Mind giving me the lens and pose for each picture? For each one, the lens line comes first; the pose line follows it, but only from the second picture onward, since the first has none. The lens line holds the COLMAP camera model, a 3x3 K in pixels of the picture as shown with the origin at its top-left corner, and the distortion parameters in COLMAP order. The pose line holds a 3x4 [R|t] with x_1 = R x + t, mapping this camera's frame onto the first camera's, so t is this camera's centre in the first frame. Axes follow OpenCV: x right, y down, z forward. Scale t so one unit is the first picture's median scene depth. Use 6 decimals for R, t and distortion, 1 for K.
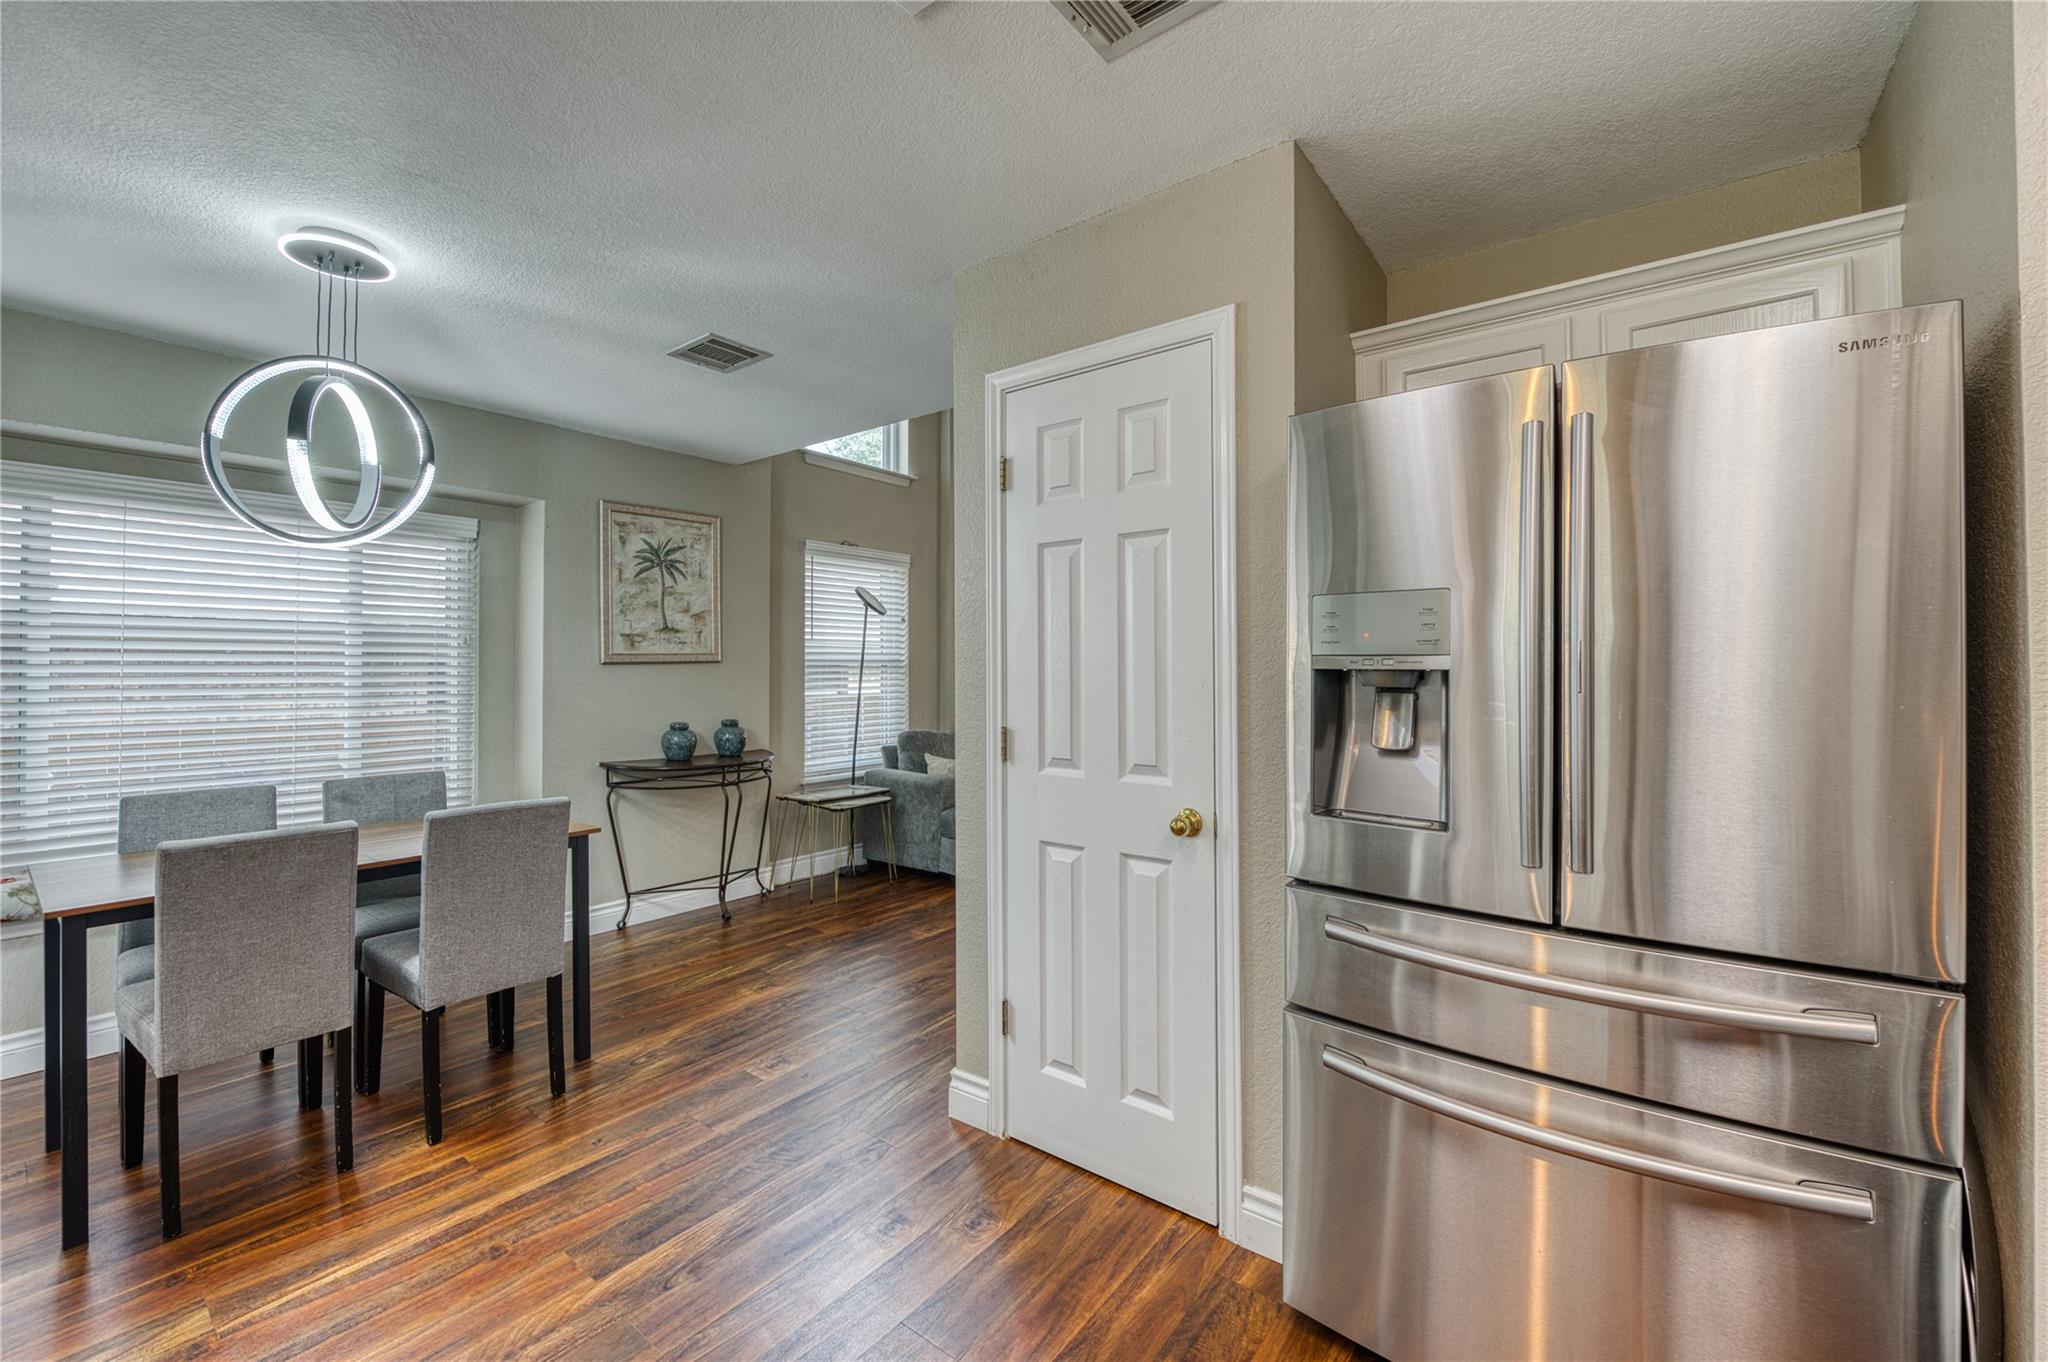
lens RADIAL K [[818.7, 0, 1028.2], [0, 818.7, 662.3], [0, 0, 1]] dist [-0.001456, -0.000237]
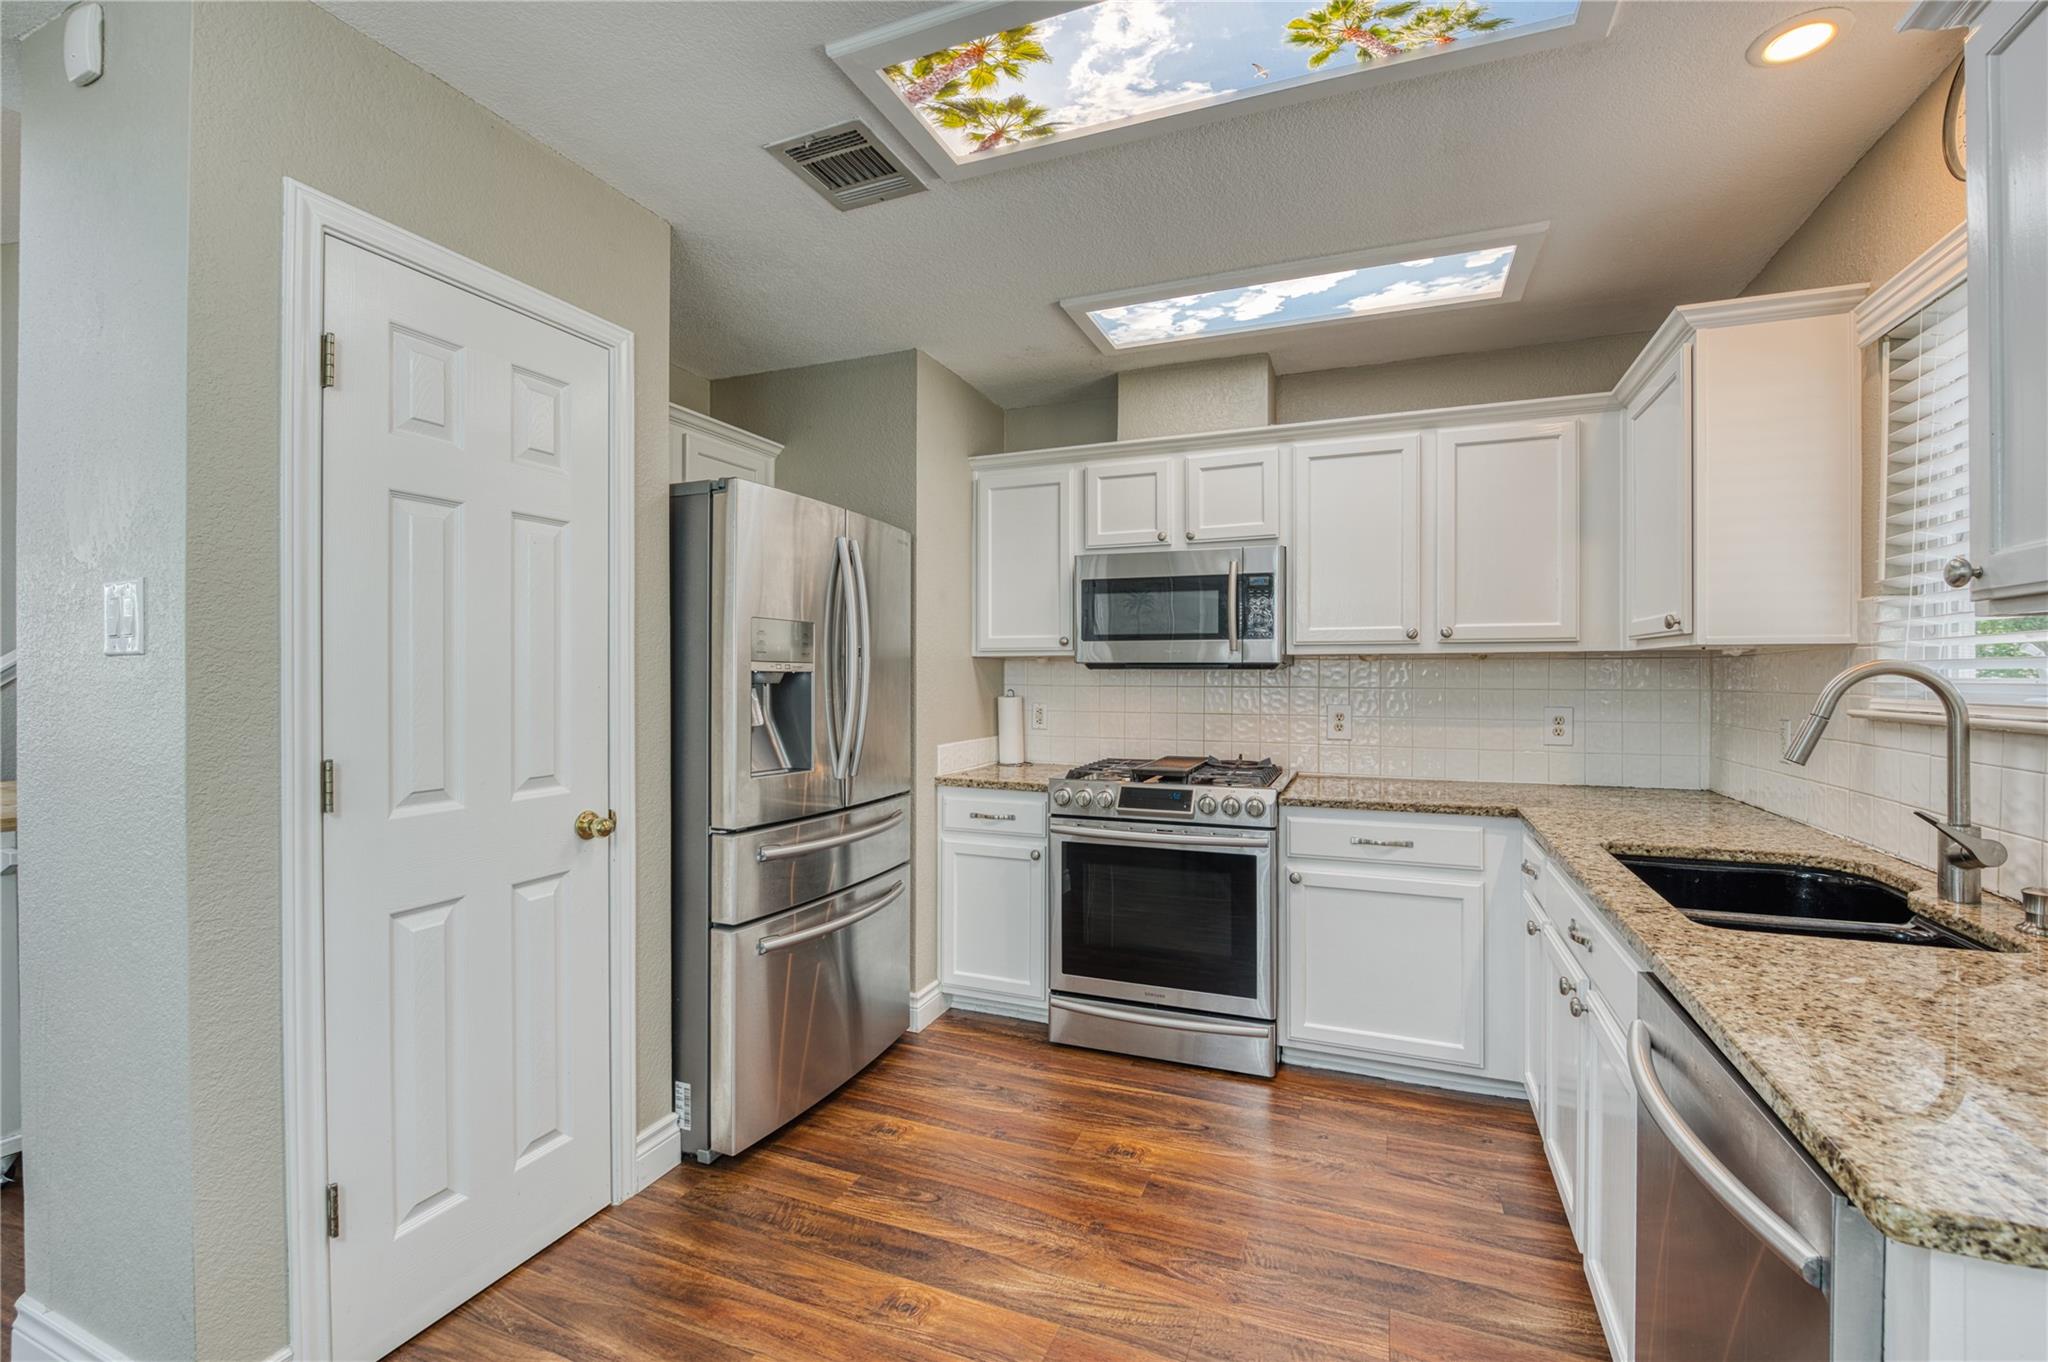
lens RADIAL K [[880.3, 0, 1023.6], [0, 880.3, 675.7], [0, 0, 1]] dist [-0.001804, -0.005781]
pose [[-0.268416, -0.002108, 0.963301, -0.450058], [-0.010291, 0.999947, -0.000679, 0.004913], [-0.963248, -0.010096, -0.268423, 0.362174]]
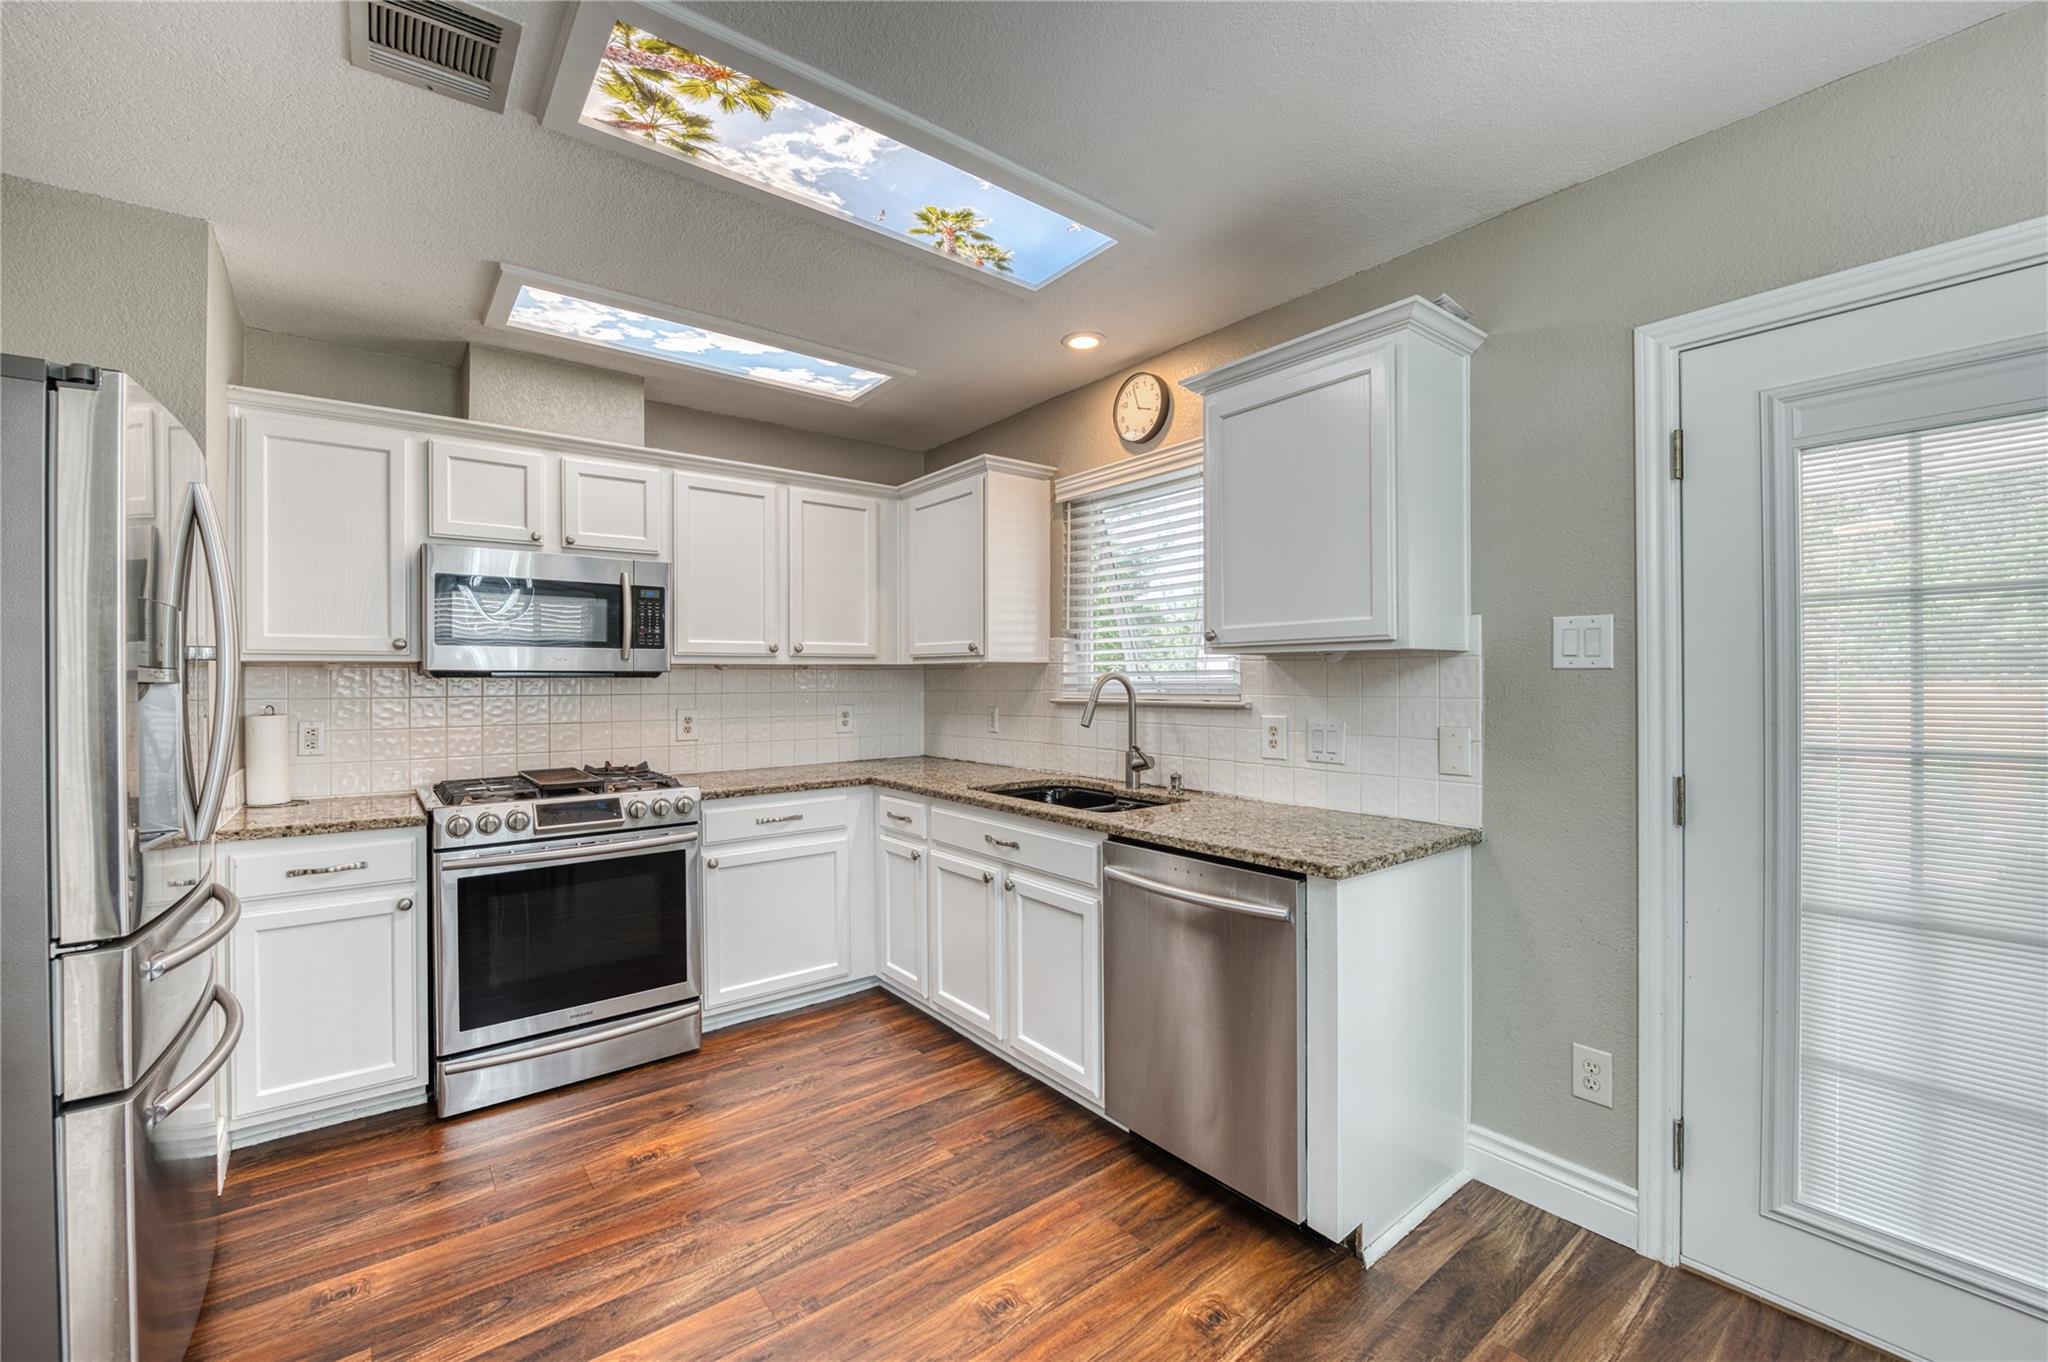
lens RADIAL K [[839.2, 0, 1024.0], [0, 839.2, 681.0], [0, 0, 1]] dist [-0.010275, -0.001327]
pose [[-0.970535, 0.005156, 0.240903, -0.290200], [0.003487, 0.999967, -0.007351, 0.006720], [-0.240933, -0.006294, -0.970521, 0.614981]]
